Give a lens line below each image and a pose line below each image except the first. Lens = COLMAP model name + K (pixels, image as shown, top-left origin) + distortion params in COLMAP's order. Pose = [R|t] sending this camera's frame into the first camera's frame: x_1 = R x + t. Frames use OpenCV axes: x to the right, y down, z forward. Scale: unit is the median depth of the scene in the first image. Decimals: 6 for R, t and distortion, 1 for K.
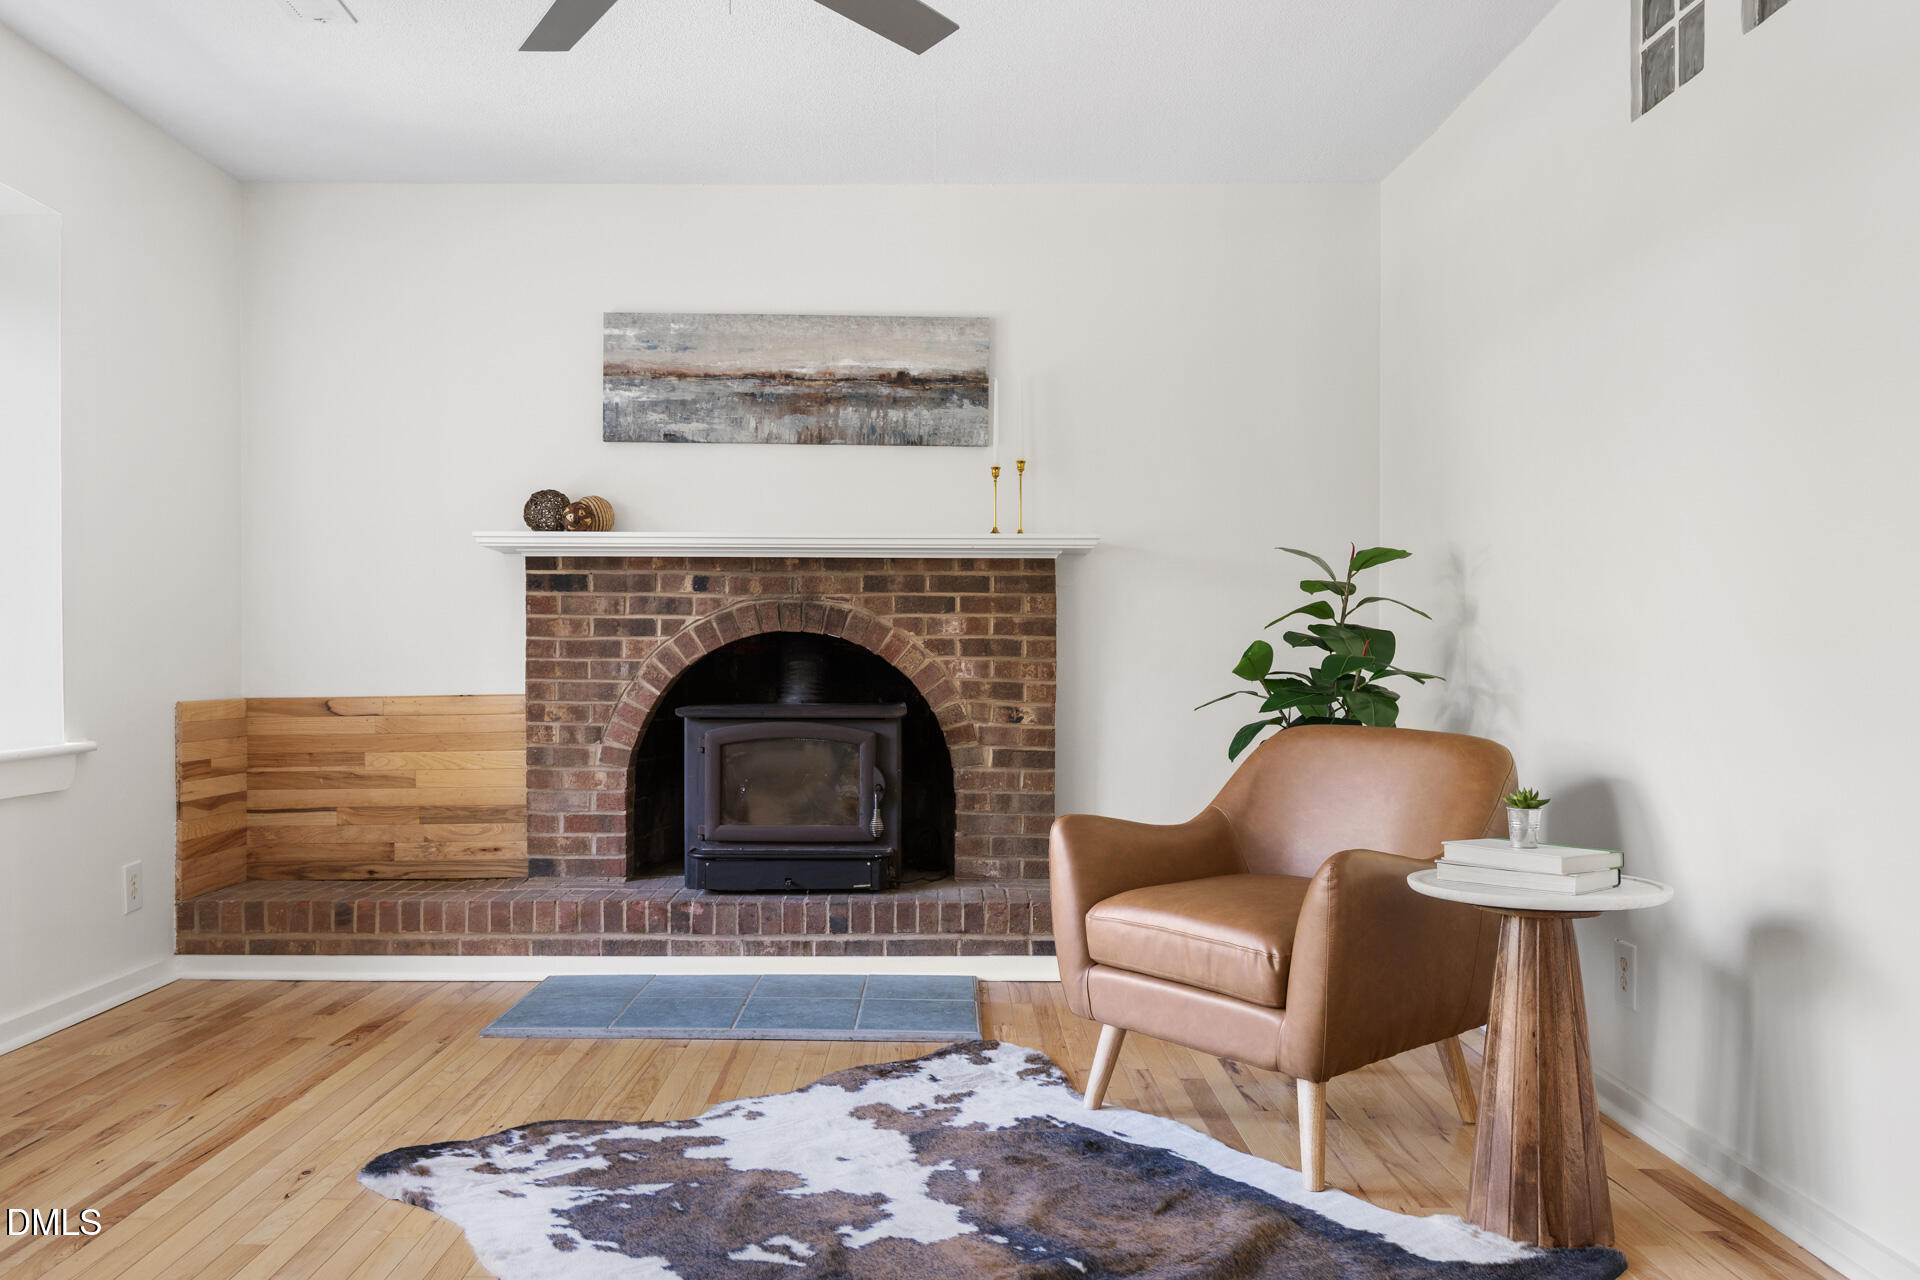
lens RADIAL K [[1459.4, 0, 931.9], [0, 1459.4, 663.0], [0, 0, 1]] dist [0.010860, -0.007620]
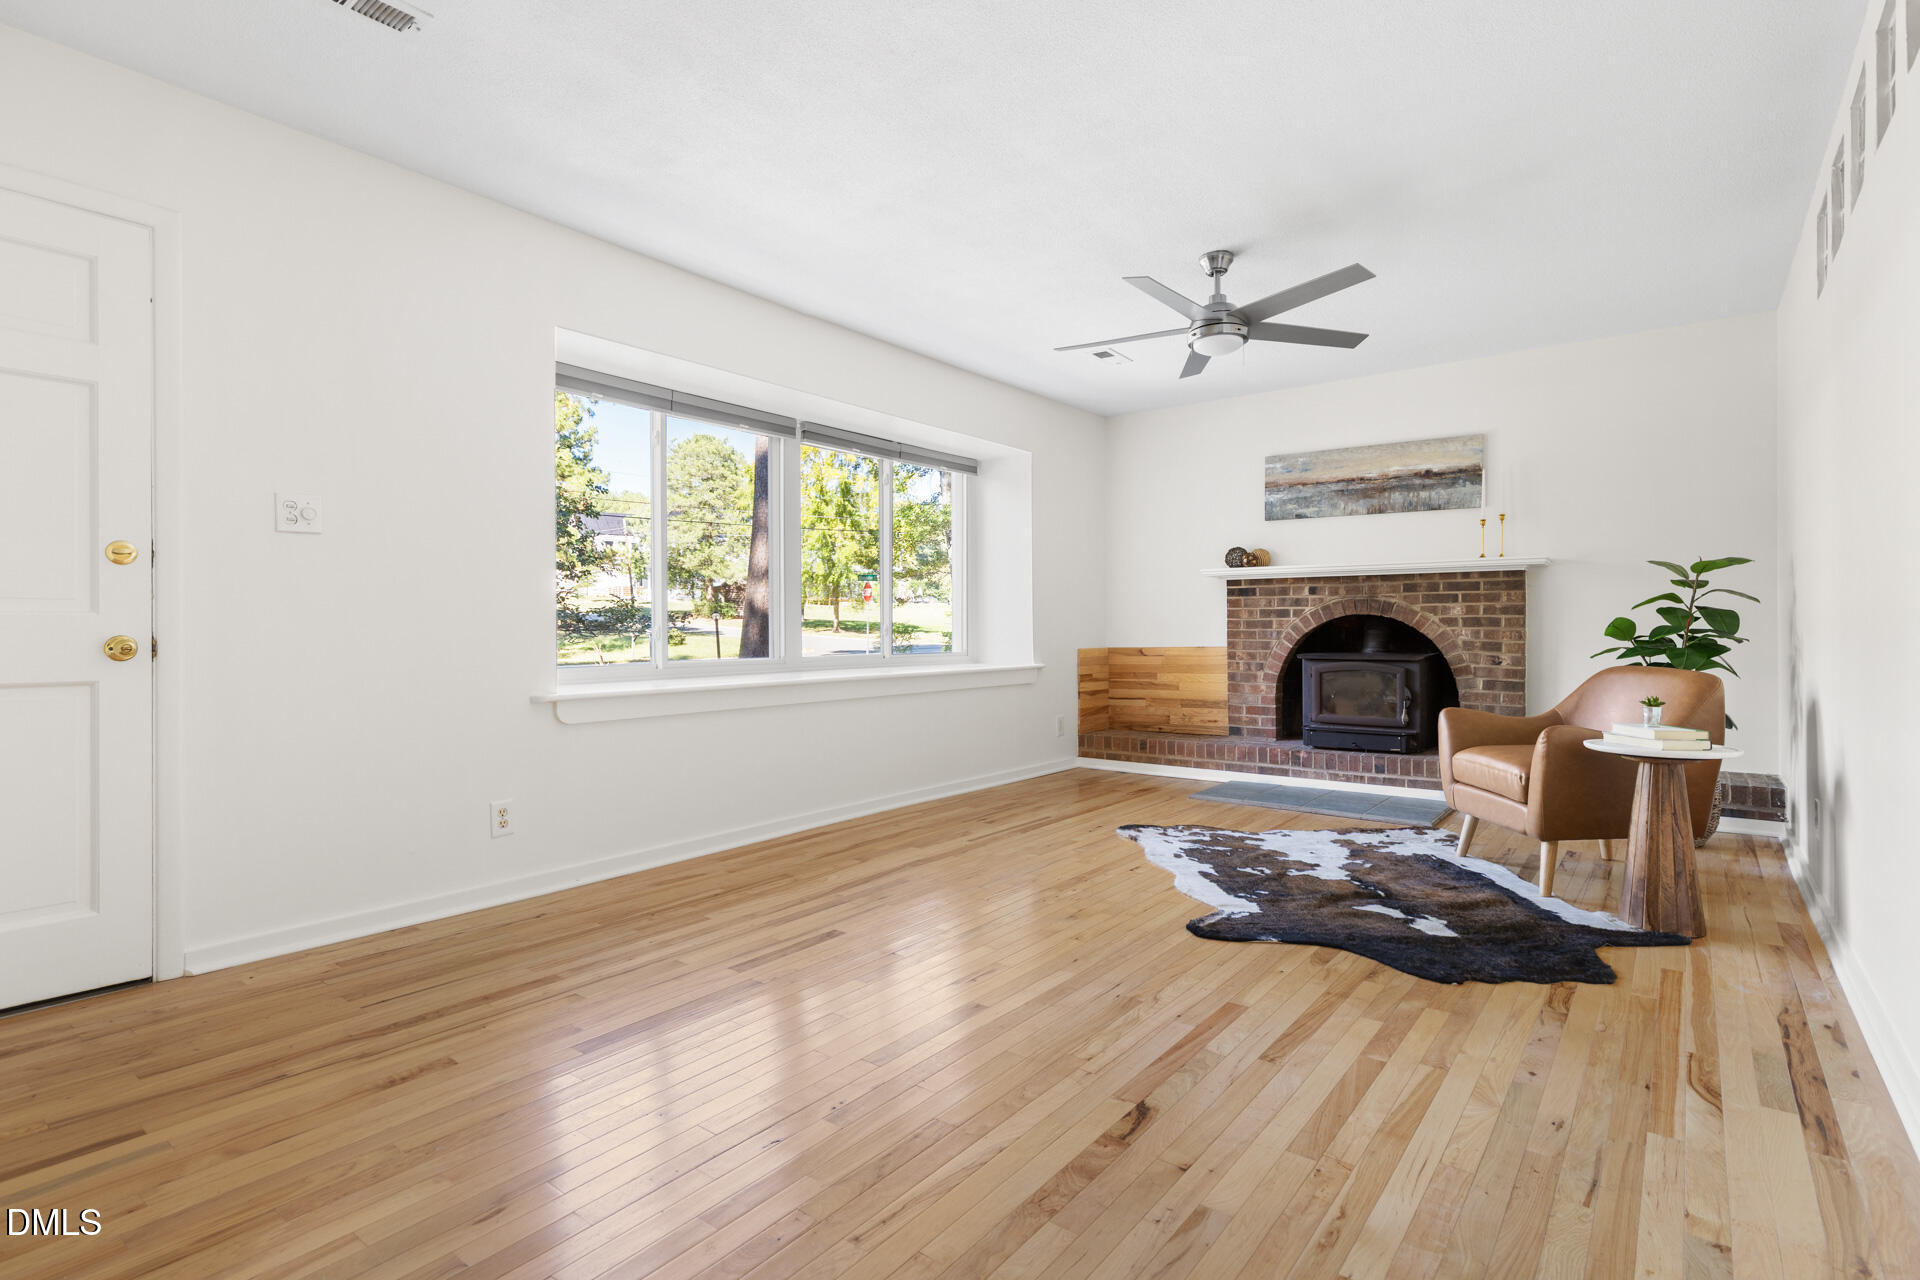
lens RADIAL K [[941.4, 0, 961.3], [0, 941.4, 641.4], [0, 0, 1]] dist [-0.000669, -0.001475]
pose [[0.791401, 0.003497, -0.611288, 0.243329], [0.003478, 0.999942, 0.010223, -0.000810], [0.611288, -0.010217, 0.791342, -0.289303]]
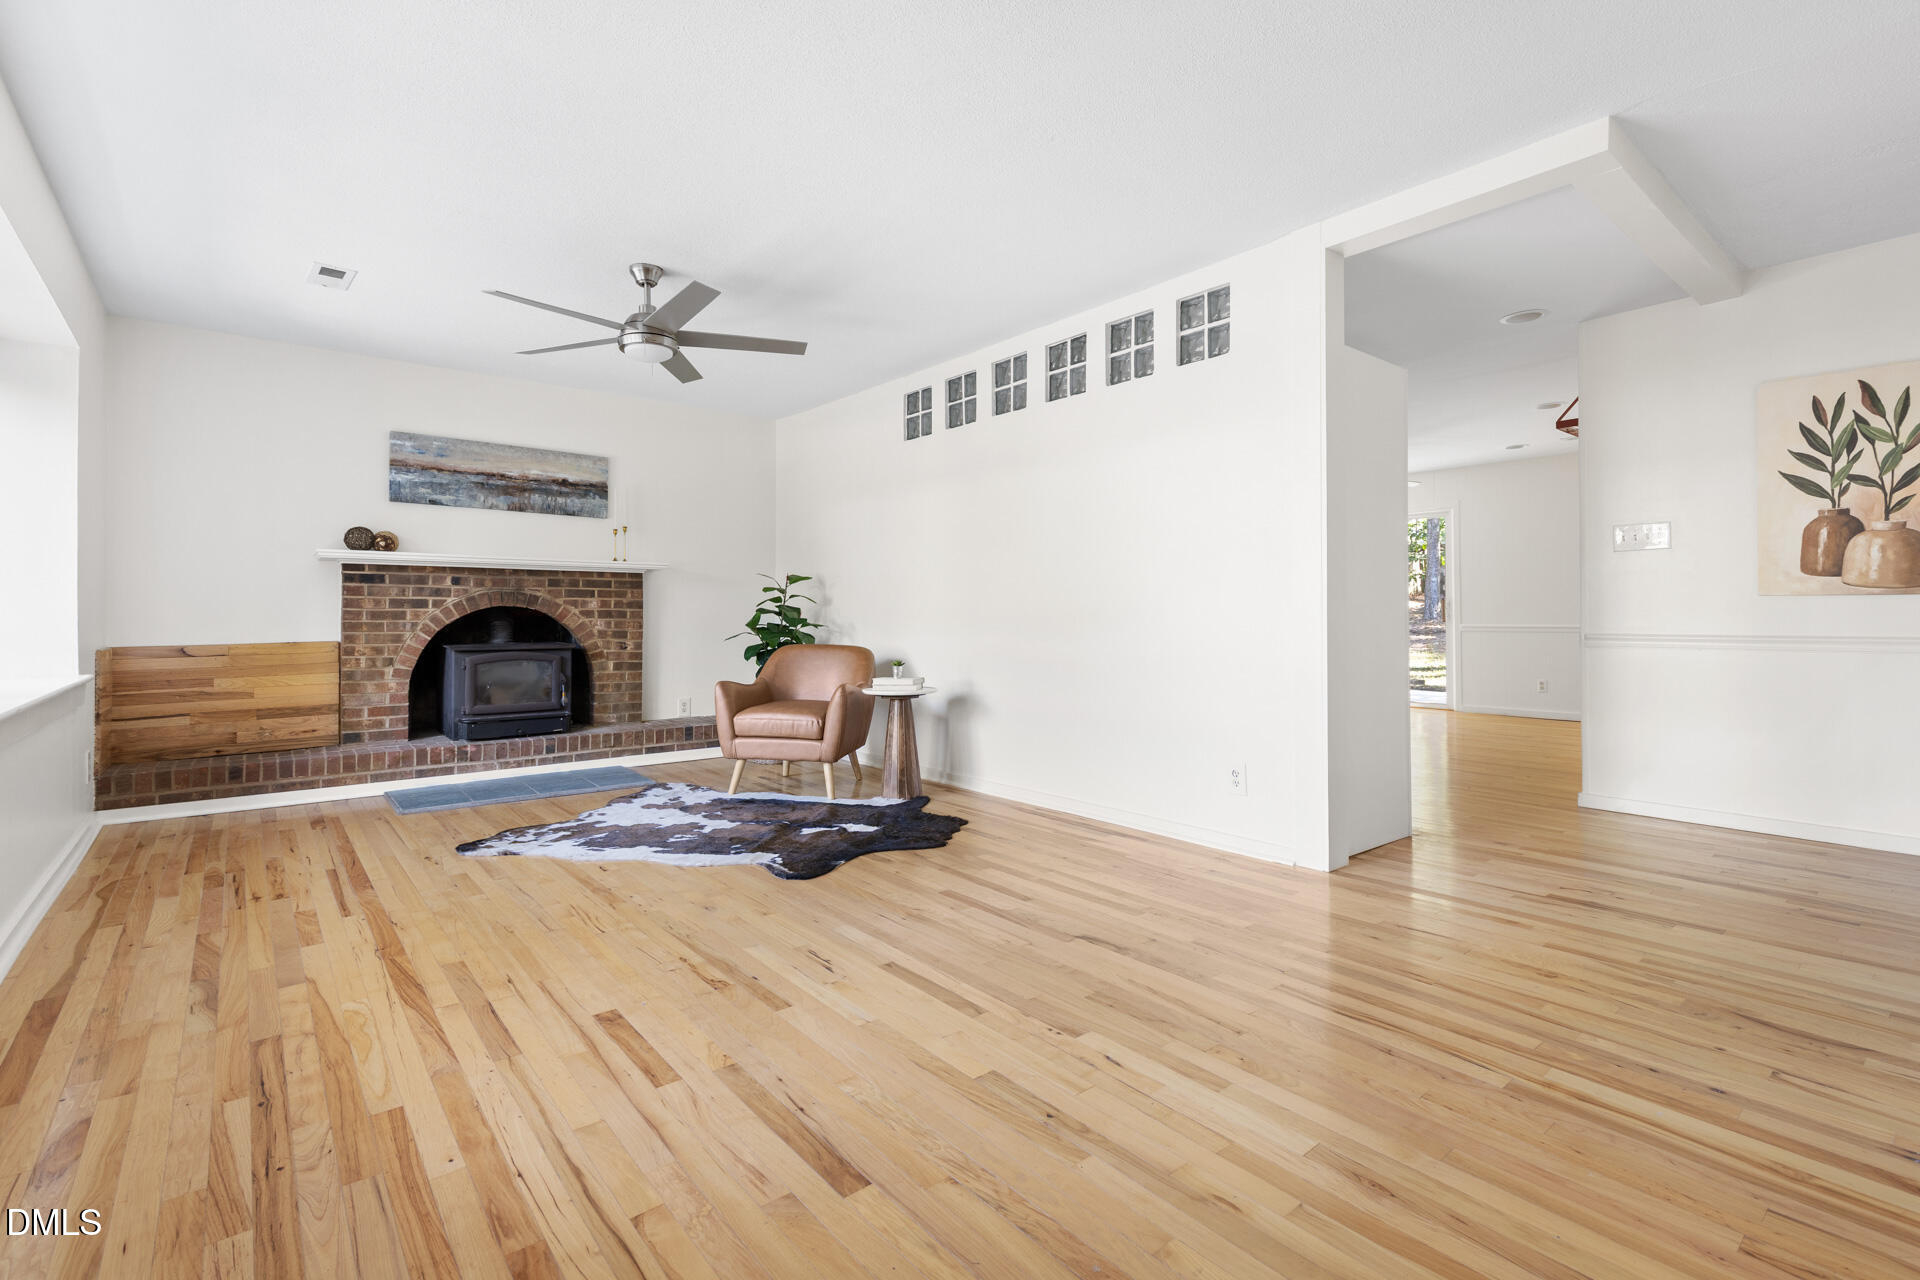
lens RADIAL K [[874.2, 0, 968.3], [0, 874.2, 620.2], [0, 0, 1]] dist [0.009166, -0.001522]
pose [[0.766237, -0.006042, 0.642530, -0.388541], [0.004349, 0.999982, 0.004218, -0.004997], [-0.642544, -0.000437, 0.766249, -0.312935]]
